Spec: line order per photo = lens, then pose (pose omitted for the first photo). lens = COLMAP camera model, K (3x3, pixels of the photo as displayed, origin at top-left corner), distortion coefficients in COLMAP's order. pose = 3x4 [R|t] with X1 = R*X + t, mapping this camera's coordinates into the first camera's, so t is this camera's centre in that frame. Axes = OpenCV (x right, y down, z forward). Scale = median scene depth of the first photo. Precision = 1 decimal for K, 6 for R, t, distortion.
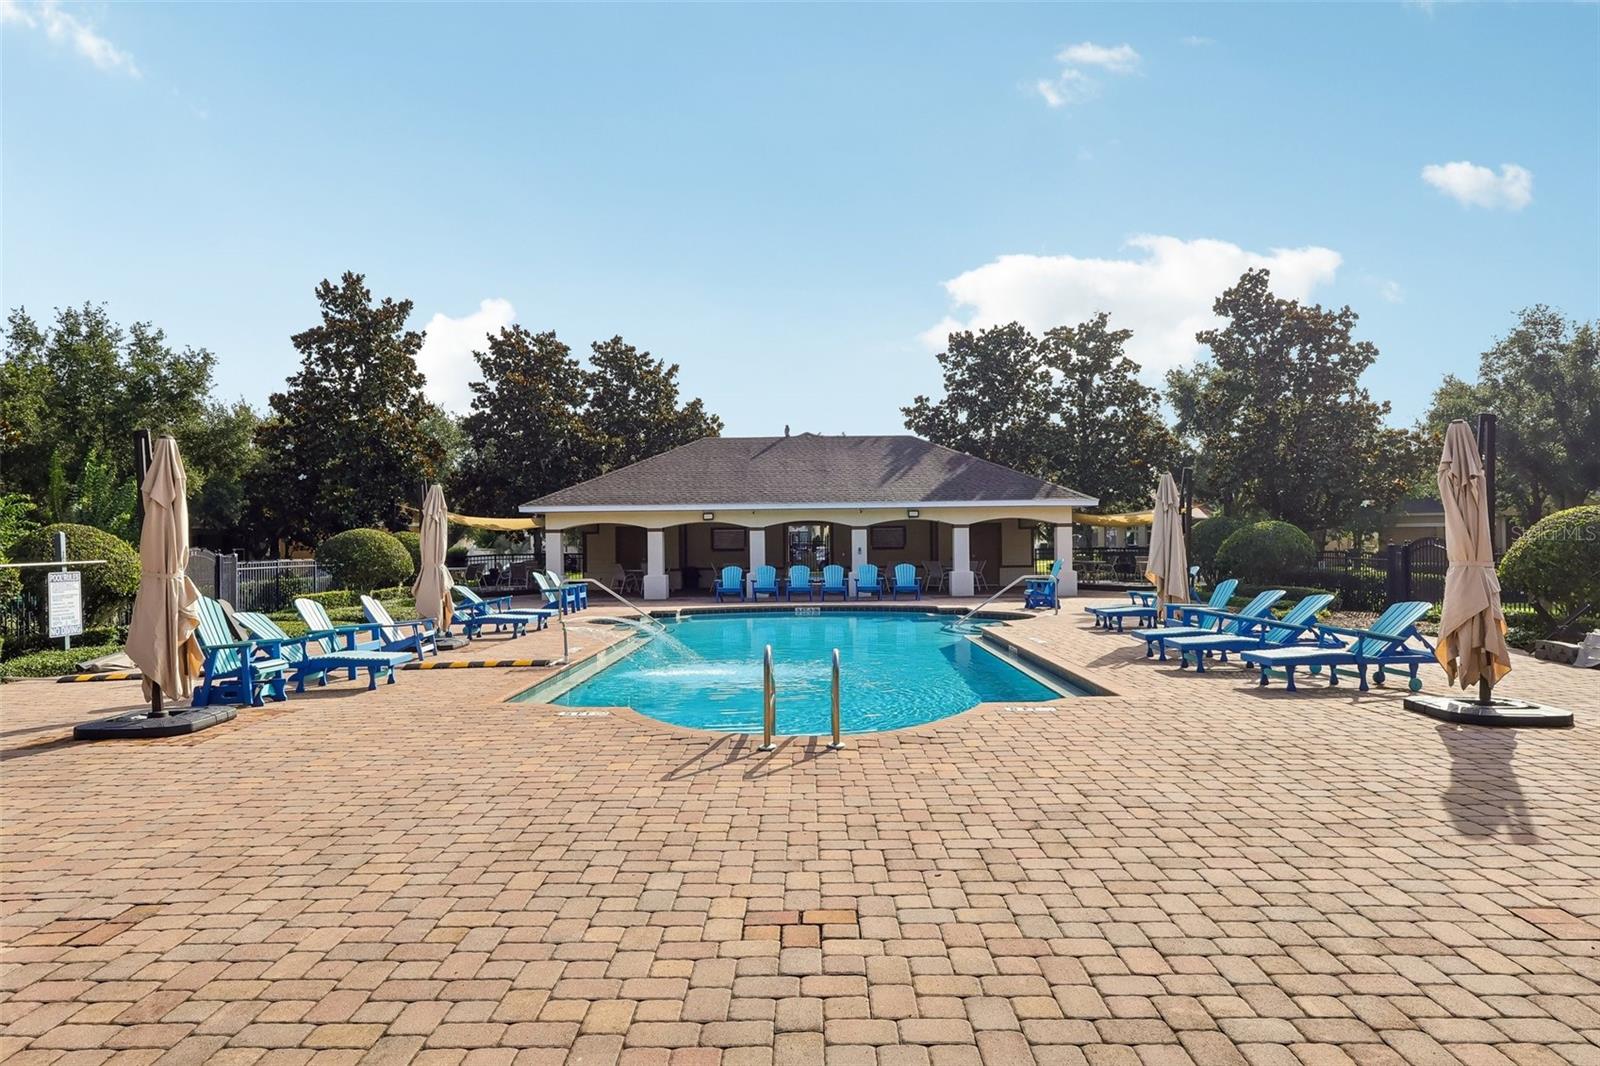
lens RADIAL K [[1050.0, 0, 800.9], [0, 1050.0, 520.4], [0, 0, 1]] dist [-0.038981, 0.000682]
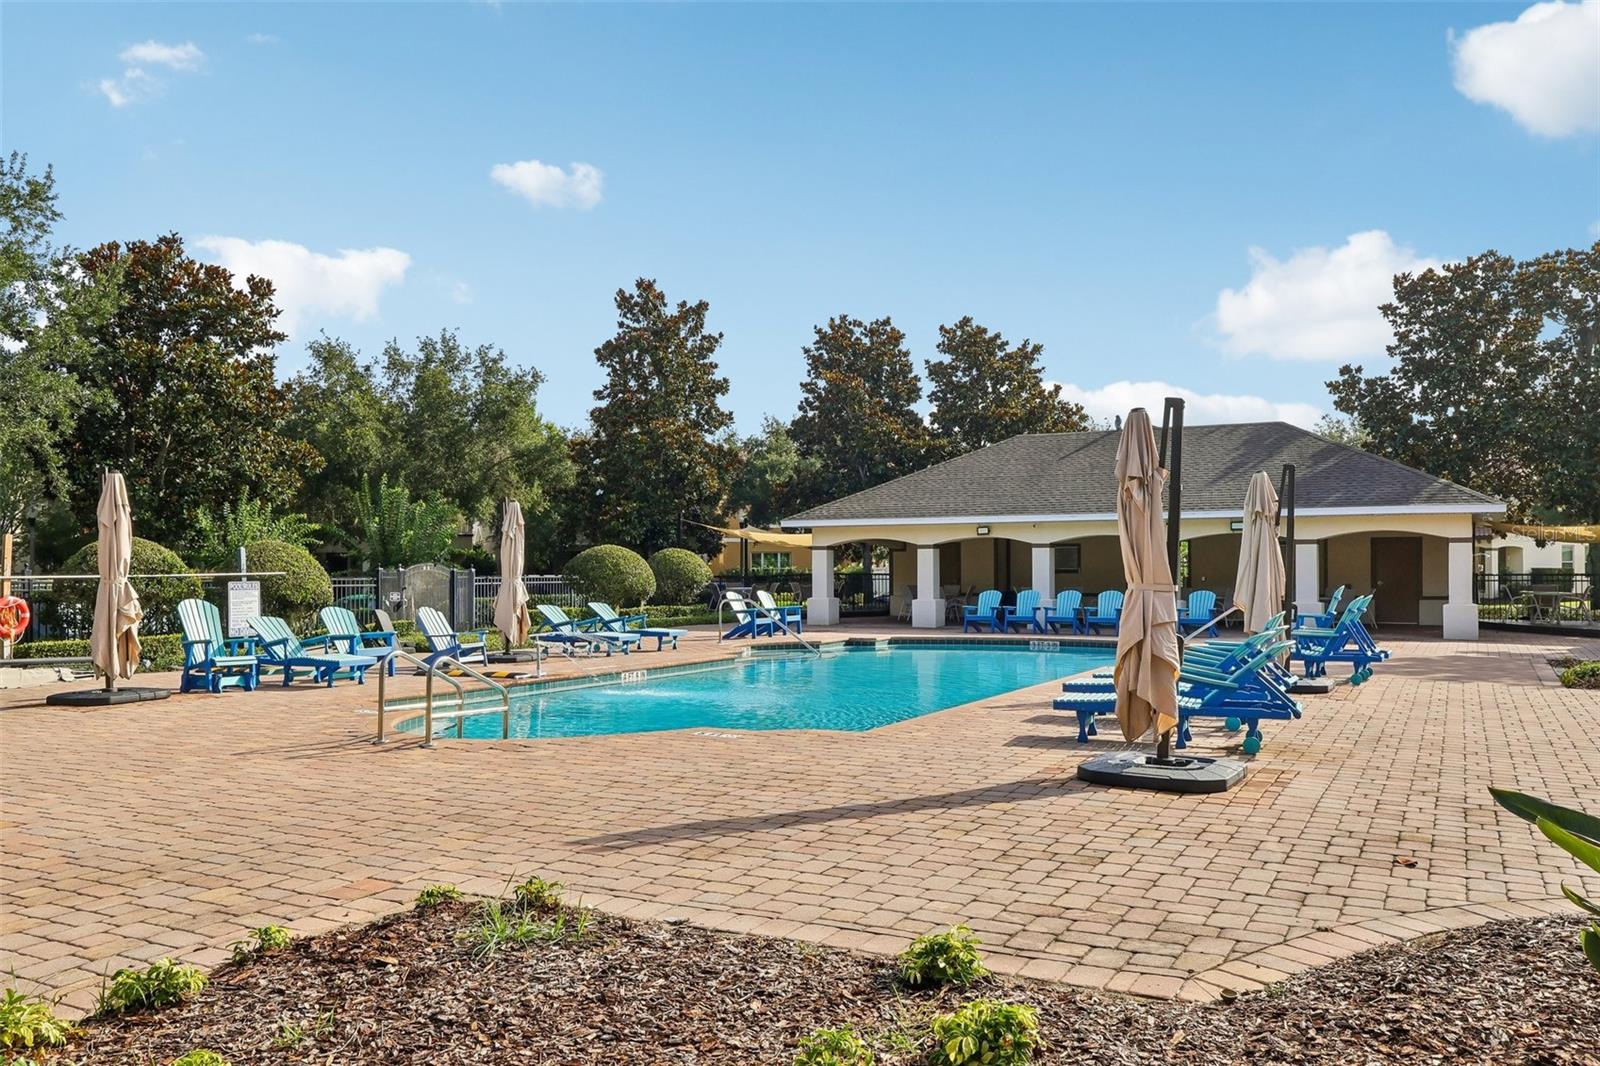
lens RADIAL K [[1328.7, 0, 800.4], [0, 1328.7, 543.6], [0, 0, 1]] dist [-0.053988, 0.001971]
pose [[0.869020, -0.000323, -0.494777, 0.294203], [0.003793, 0.999975, 0.006008, -0.000111], [0.494762, -0.007097, 0.868999, 0.005475]]
